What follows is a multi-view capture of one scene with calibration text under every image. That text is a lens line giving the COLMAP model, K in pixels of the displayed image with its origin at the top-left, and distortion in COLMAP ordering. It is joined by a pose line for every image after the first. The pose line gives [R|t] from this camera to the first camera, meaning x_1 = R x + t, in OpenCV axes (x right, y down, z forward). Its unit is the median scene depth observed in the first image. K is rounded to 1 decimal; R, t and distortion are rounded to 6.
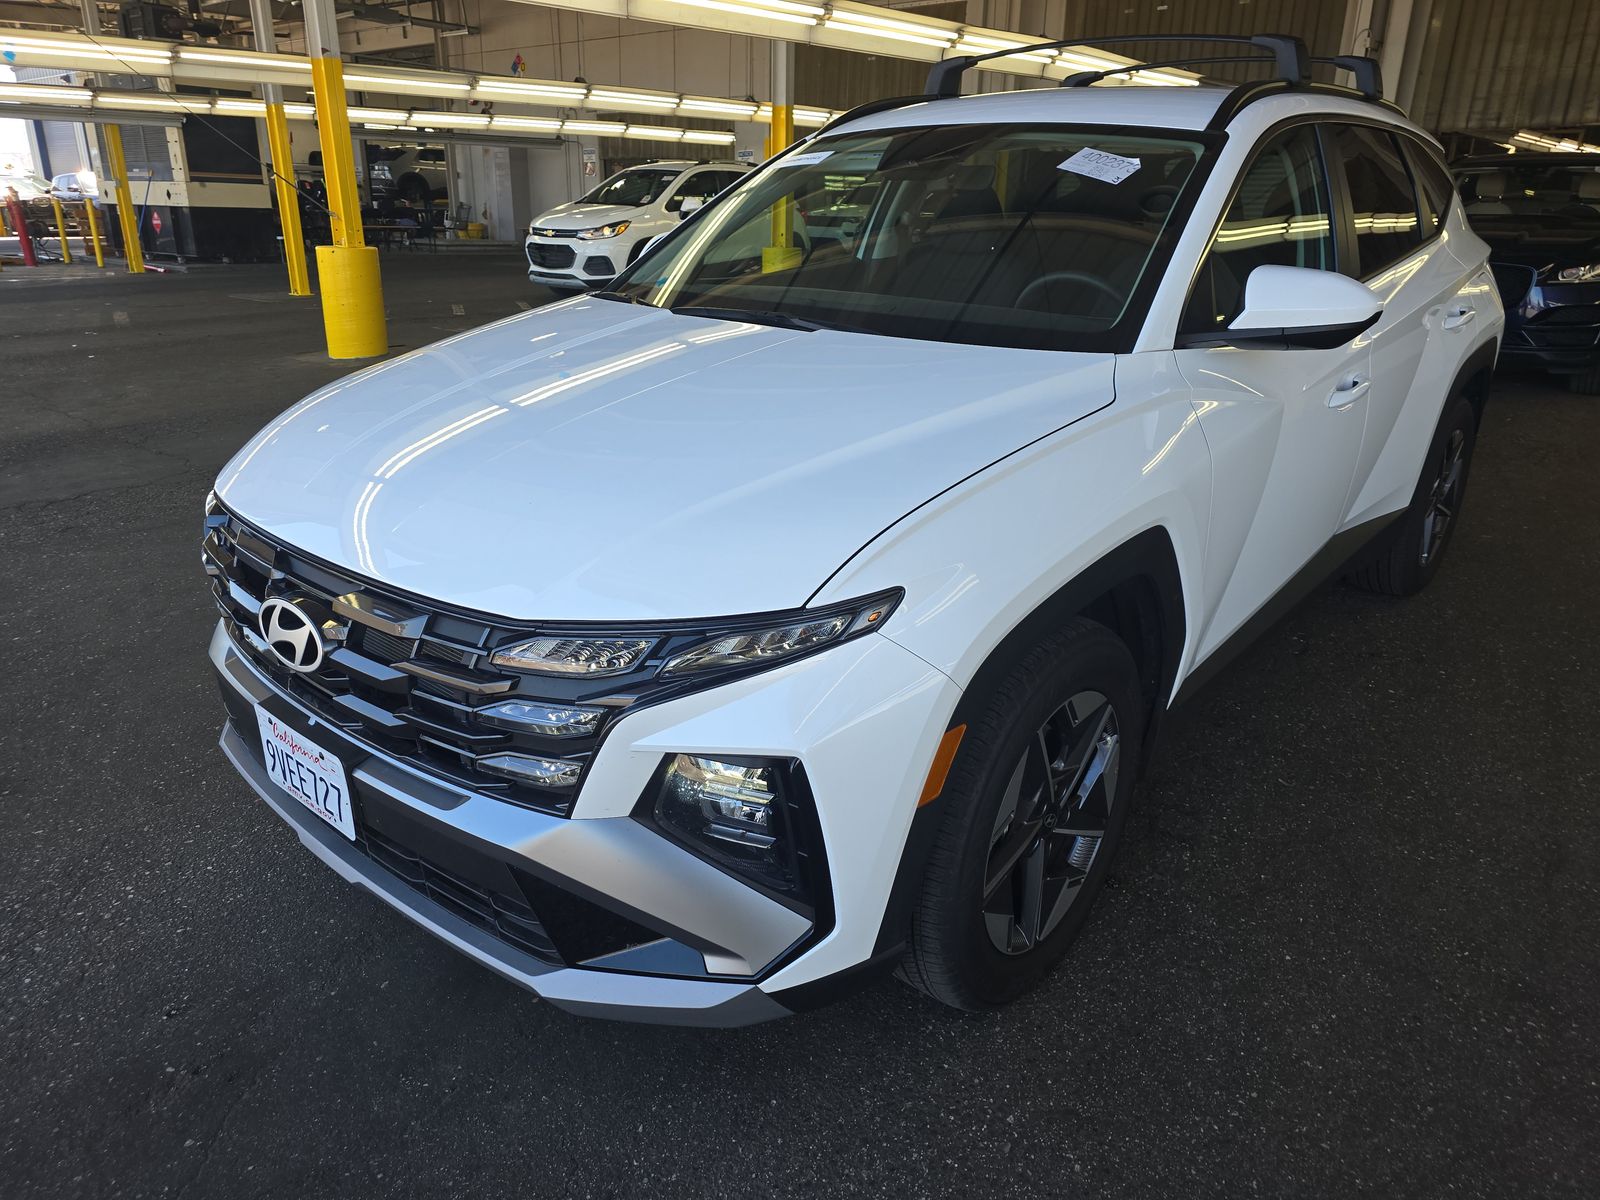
lens RADIAL K [[1048.7, 0, 800.0], [0, 1048.7, 600.0], [0, 0, 1]] dist [0.051713, 0.000554]
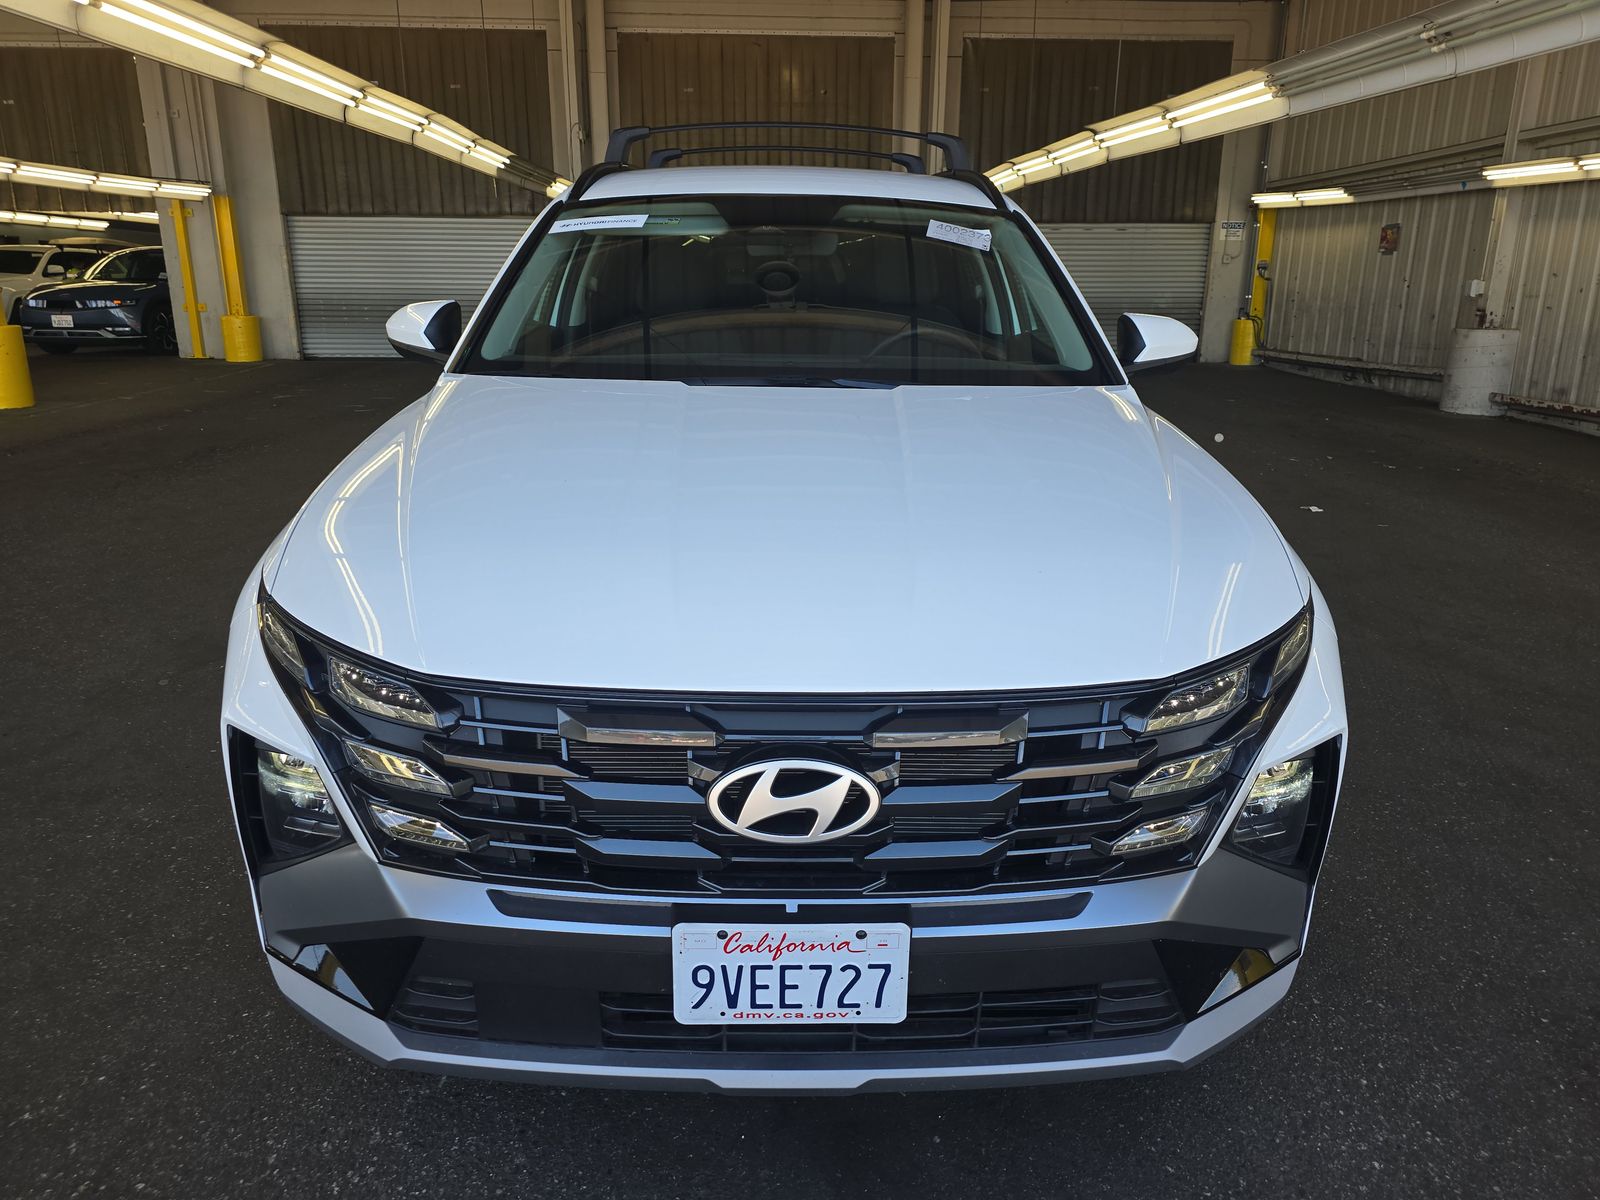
lens RADIAL K [[1091.2, 0, 800.0], [0, 1091.2, 600.0], [0, 0, 1]] dist [-0.000693, -0.001555]
pose [[0.742358, -0.191246, 0.642129, -0.959226], [0.233132, 0.972239, 0.020041, -0.126289], [-0.628135, 0.134823, 0.766335, 0.353972]]
